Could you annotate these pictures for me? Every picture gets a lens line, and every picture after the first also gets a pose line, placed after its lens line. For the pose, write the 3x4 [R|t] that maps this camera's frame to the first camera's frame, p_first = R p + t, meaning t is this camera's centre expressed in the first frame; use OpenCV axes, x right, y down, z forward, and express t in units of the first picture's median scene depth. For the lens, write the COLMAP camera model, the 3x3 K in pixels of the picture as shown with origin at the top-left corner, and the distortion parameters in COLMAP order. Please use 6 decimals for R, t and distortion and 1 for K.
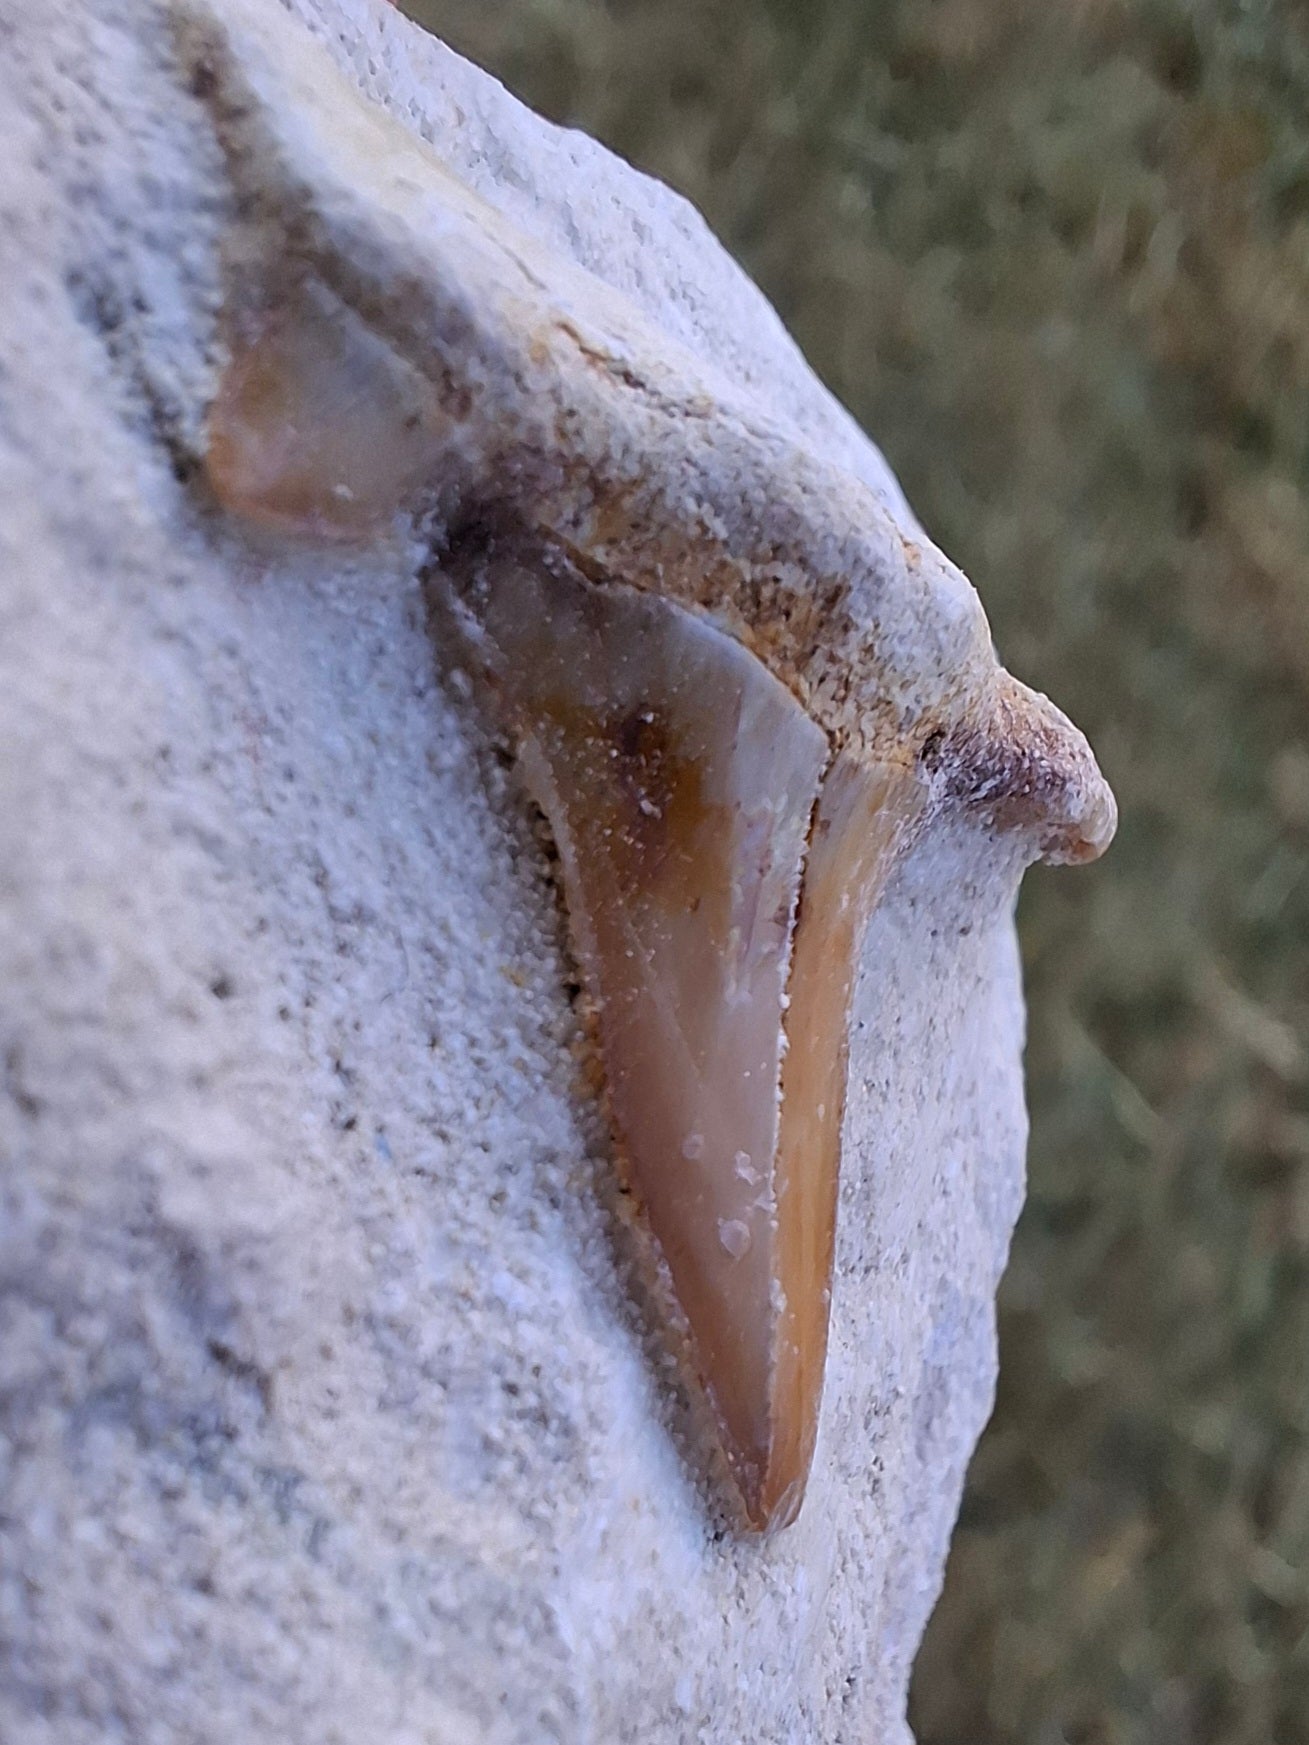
lens RADIAL K [[1981.7, 0, 695.1], [0, 1981.7, 1147.2], [0, 0, 1]] dist [-0.034491, 0.027255]
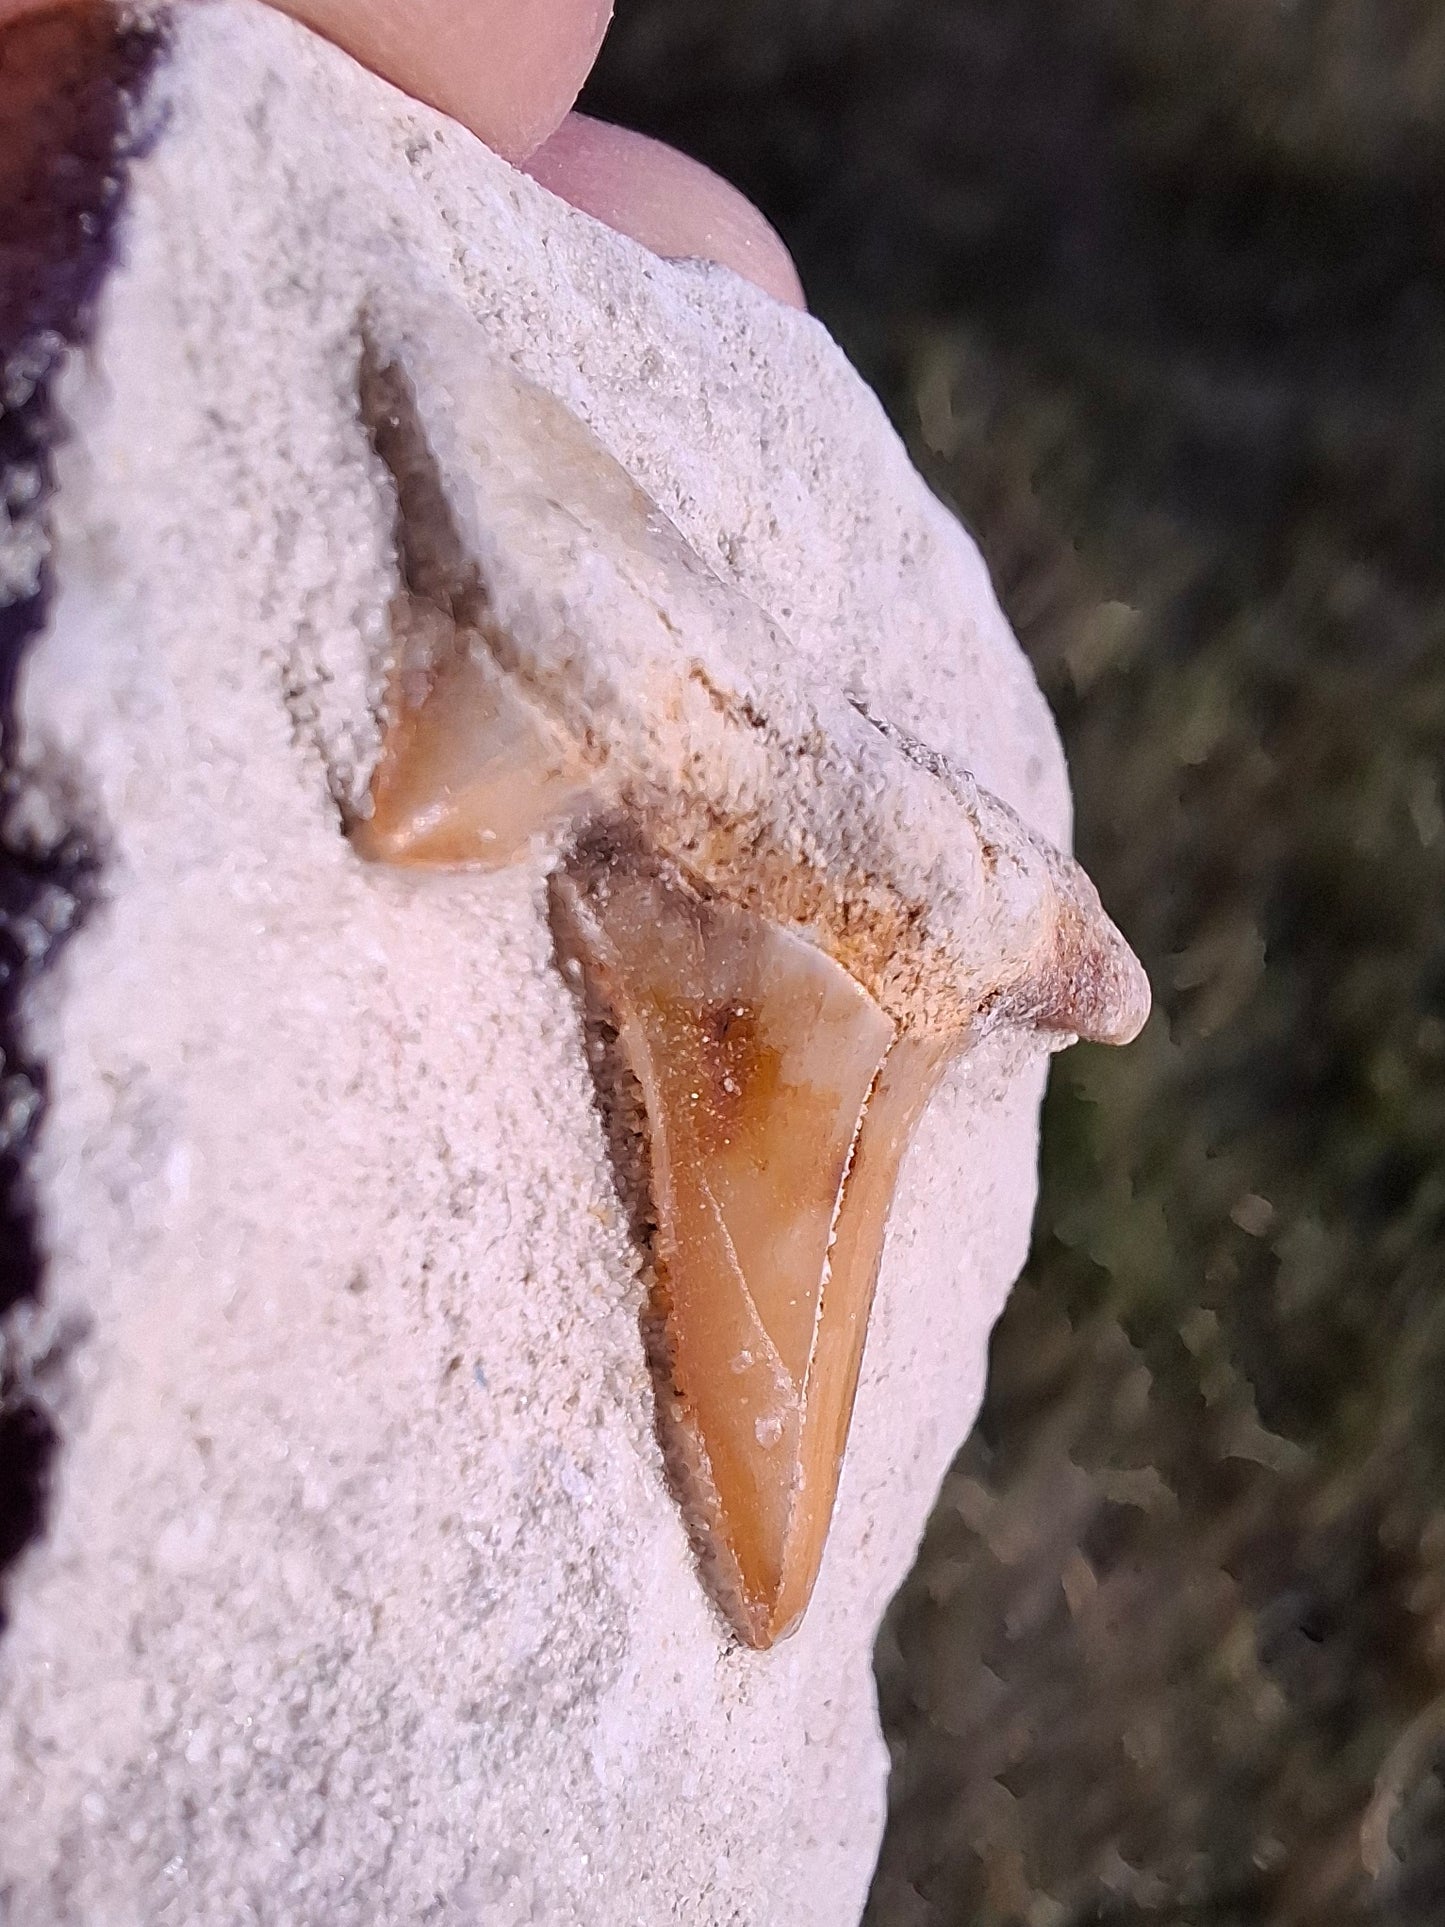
lens RADIAL K [[1891.2, 0, 679.8], [0, 1891.2, 1202.3], [0, 0, 1]] dist [0.000455, -0.000954]
pose [[0.995513, 0.094420, -0.006152, -0.040828], [-0.091651, 0.978394, 0.185324, -0.311128], [0.023518, -0.183929, 0.982658, -0.081180]]
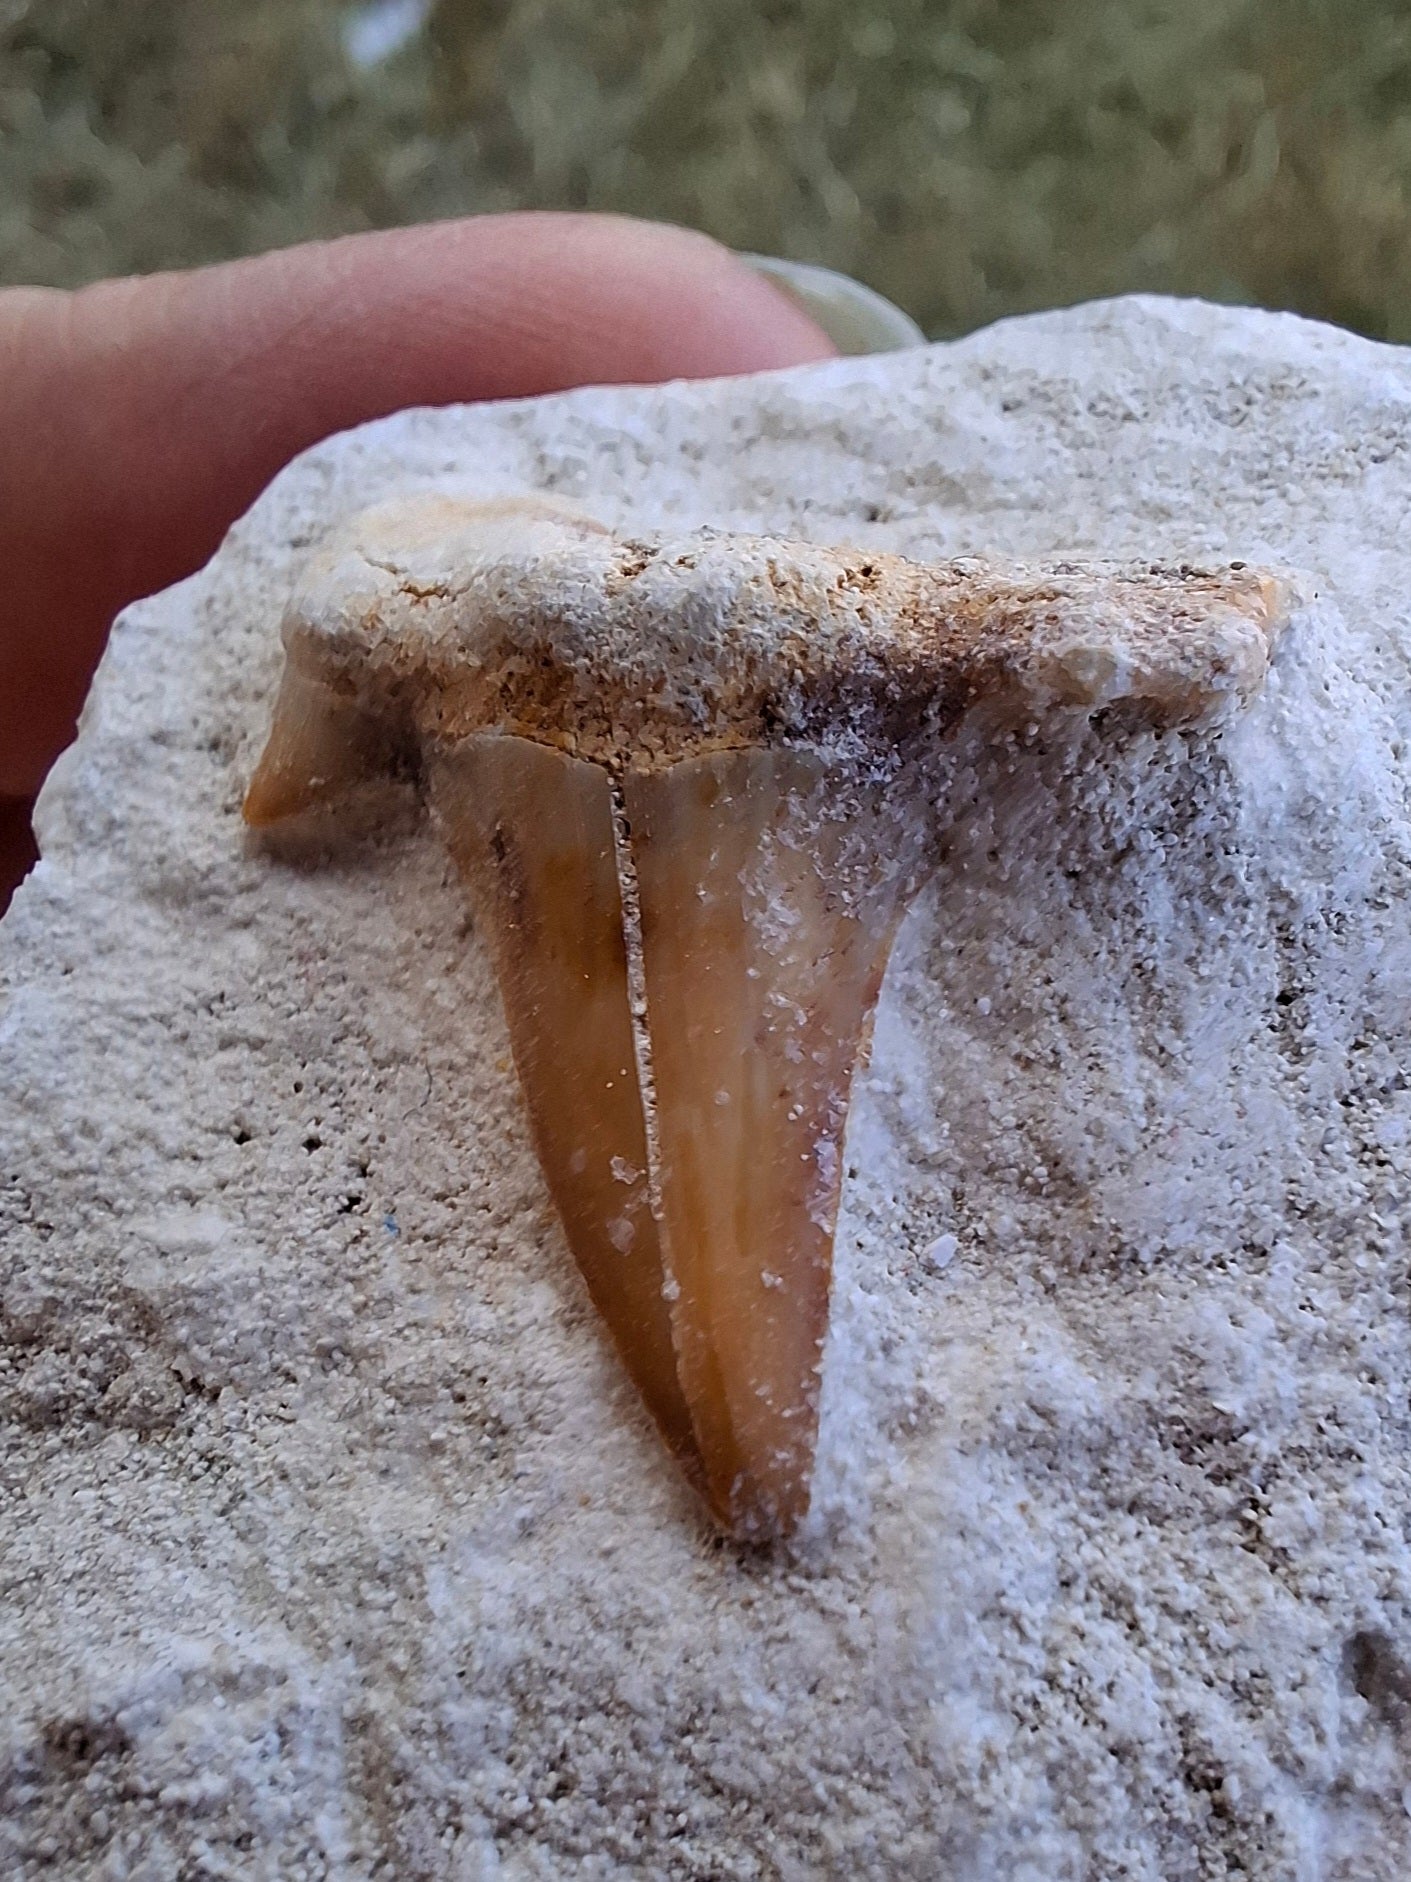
lens RADIAL K [[2016.1, 0, 909.5], [0, 2016.1, 1138.4], [0, 0, 1]] dist [-0.028627, -0.002186]
pose [[0.394803, -0.283794, -0.873838, 1.102081], [0.071949, 0.957728, -0.278532, 0.326389], [0.915945, 0.047094, 0.398532, 0.759737]]
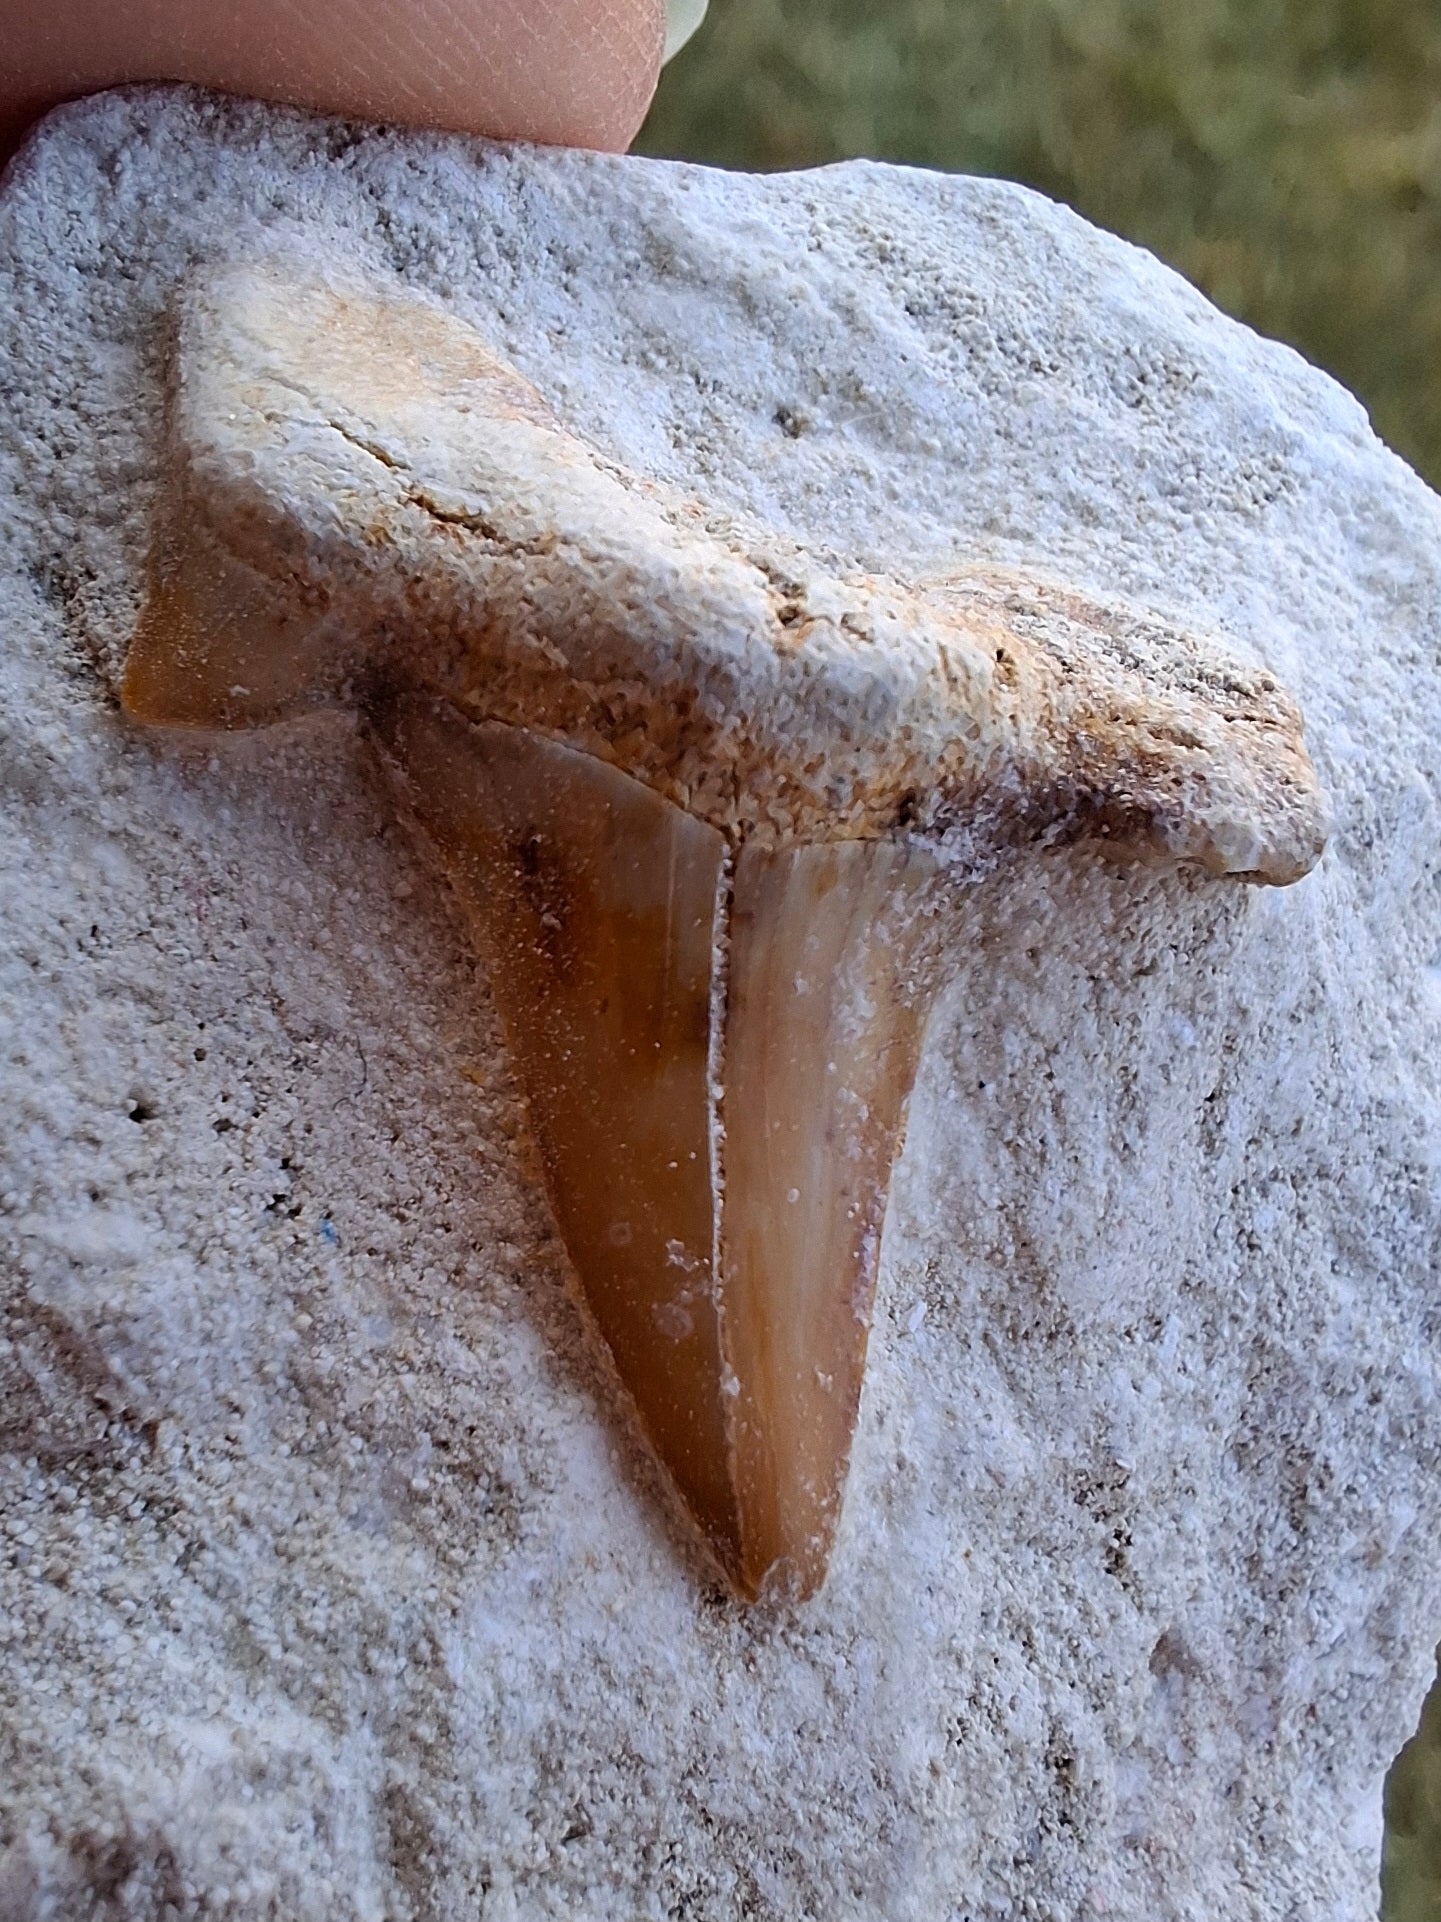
lens RADIAL K [[1964.1, 0, 614.2], [0, 1964.1, 1107.1], [0, 0, 1]] dist [-0.025318, -0.013264]
pose [[0.758112, 0.018777, -0.651854, 0.710791], [0.011721, 0.999032, 0.042409, -0.117750], [0.652019, -0.039791, 0.757157, 0.219976]]
